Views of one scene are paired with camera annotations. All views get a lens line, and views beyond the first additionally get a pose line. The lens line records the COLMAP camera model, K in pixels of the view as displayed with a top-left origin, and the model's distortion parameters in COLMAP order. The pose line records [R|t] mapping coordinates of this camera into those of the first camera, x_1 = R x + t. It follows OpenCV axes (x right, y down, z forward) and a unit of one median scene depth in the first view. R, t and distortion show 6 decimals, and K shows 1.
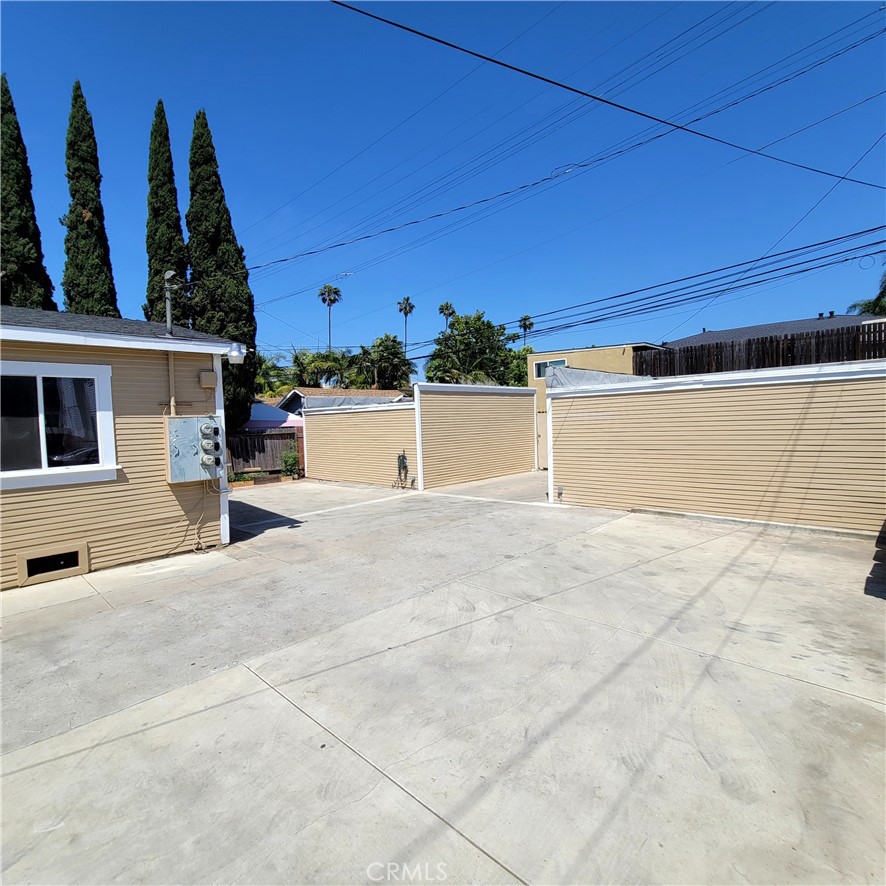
lens RADIAL K [[482.4, 0, 445.5], [0, 482.4, 439.9], [0, 0, 1]] dist [-0.003446, 0.000979]
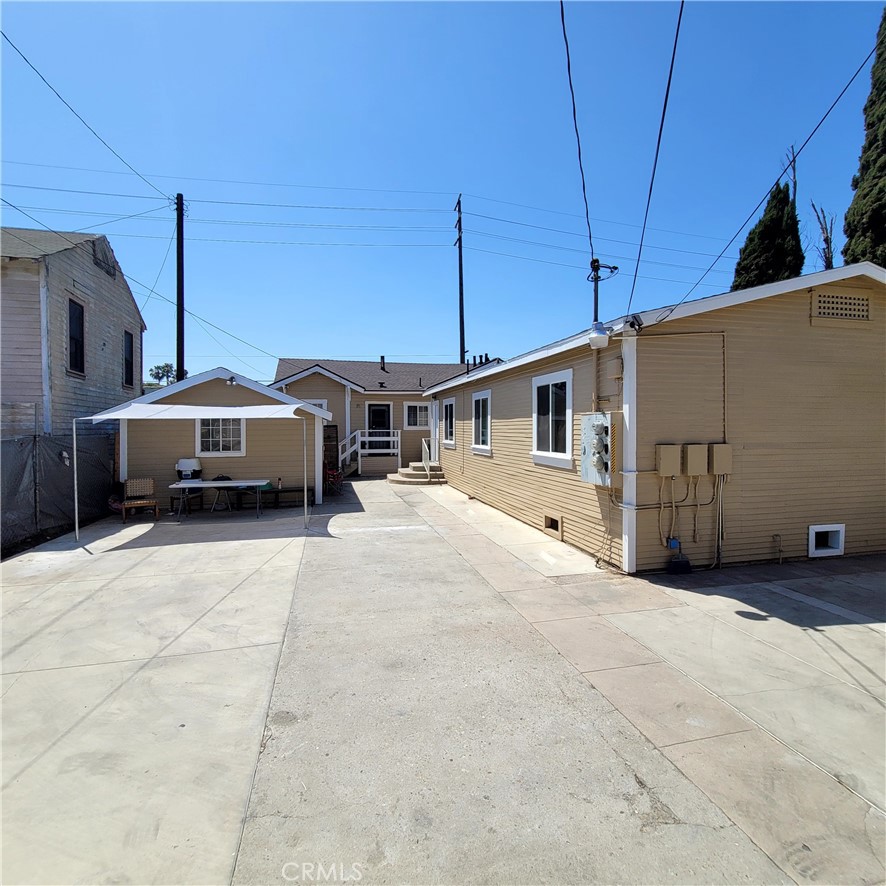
lens RADIAL K [[482.4, 0, 445.5], [0, 482.4, 439.9], [0, 0, 1]] dist [-0.003446, 0.000979]
pose [[-0.529350, 0.060854, -0.846218, 0.619116], [-0.010814, 0.996859, 0.078452, -0.104587], [0.848335, 0.050680, -0.527029, 1.954701]]
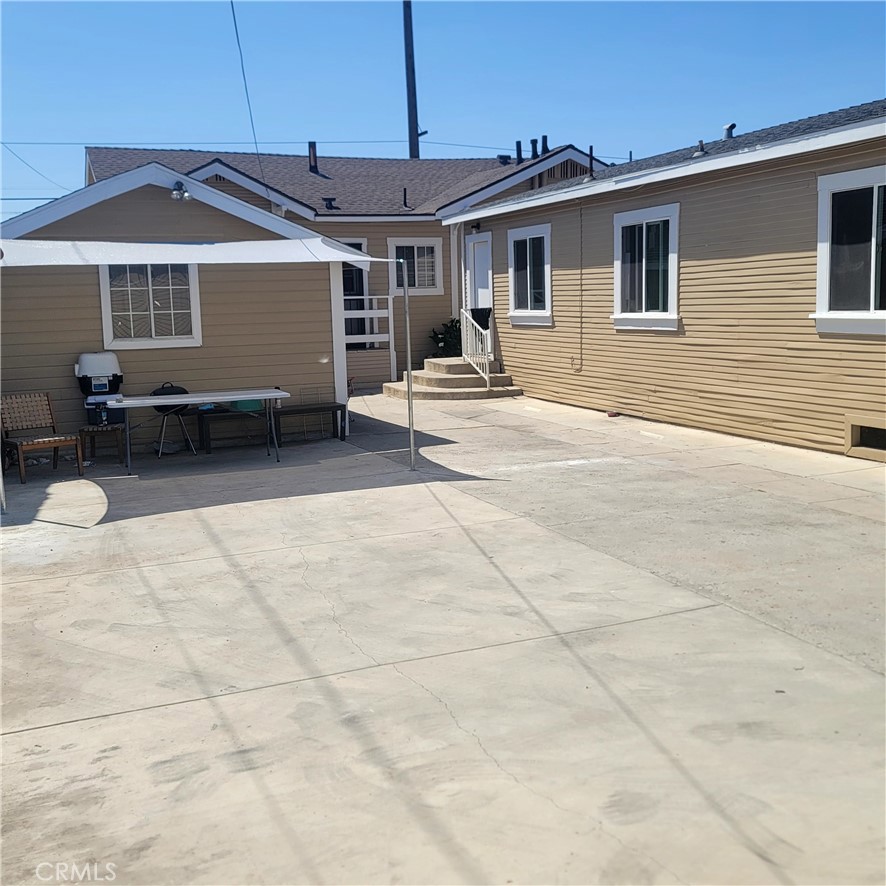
lens RADIAL K [[1010.6, 0, 452.1], [0, 1010.6, 422.5], [0, 0, 1]] dist [0.072810, -0.018457]
pose [[-0.399912, 0.160382, -0.902412, 1.211649], [0.006429, 0.985038, 0.172217, -0.065492], [0.916531, 0.063070, -0.394960, 1.393718]]
